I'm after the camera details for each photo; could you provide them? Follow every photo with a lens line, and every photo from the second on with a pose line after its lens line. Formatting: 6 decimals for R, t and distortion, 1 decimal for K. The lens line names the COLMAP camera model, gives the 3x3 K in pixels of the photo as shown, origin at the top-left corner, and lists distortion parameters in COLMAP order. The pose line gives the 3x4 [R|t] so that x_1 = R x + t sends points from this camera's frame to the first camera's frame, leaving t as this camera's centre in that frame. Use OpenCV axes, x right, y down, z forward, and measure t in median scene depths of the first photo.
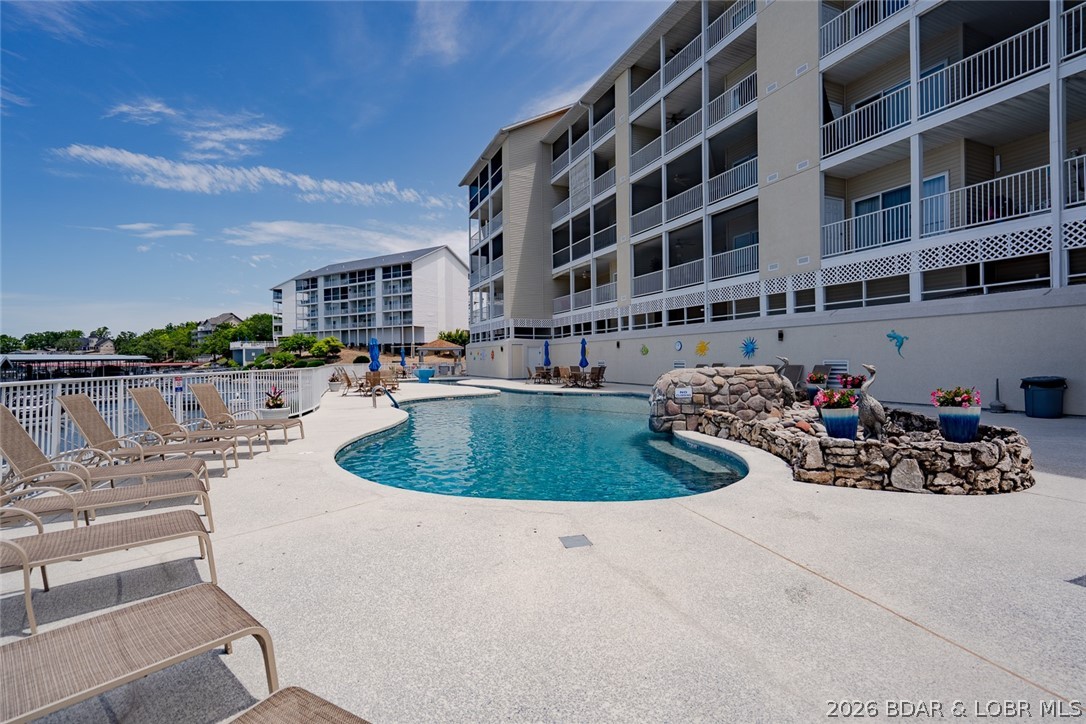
lens RADIAL K [[500.5, 0, 543.0], [0, 500.5, 362.0], [0, 0, 1]] dist [0.000395, -0.000024]
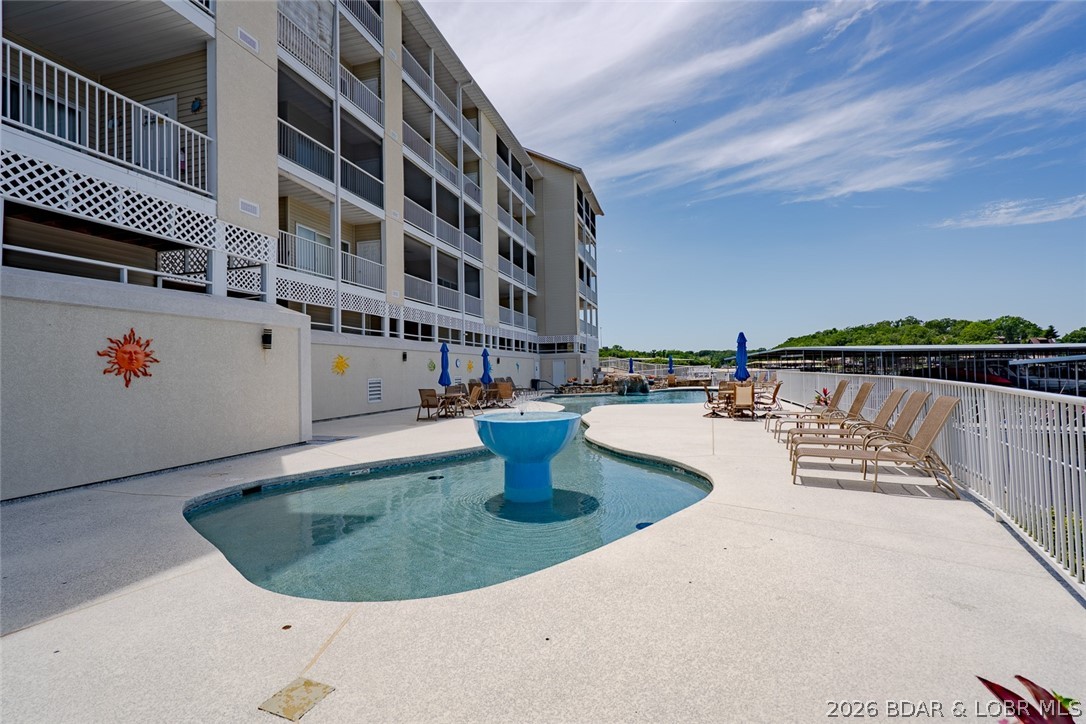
lens RADIAL K [[500.5, 0, 543.0], [0, 500.5, 362.0], [0, 0, 1]] dist [0.000395, -0.000024]
pose [[-0.766169, 0.007667, 0.642593, -0.505019], [-0.003756, 0.999858, -0.016409, -0.015334], [-0.642628, -0.014985, -0.766032, 1.478554]]
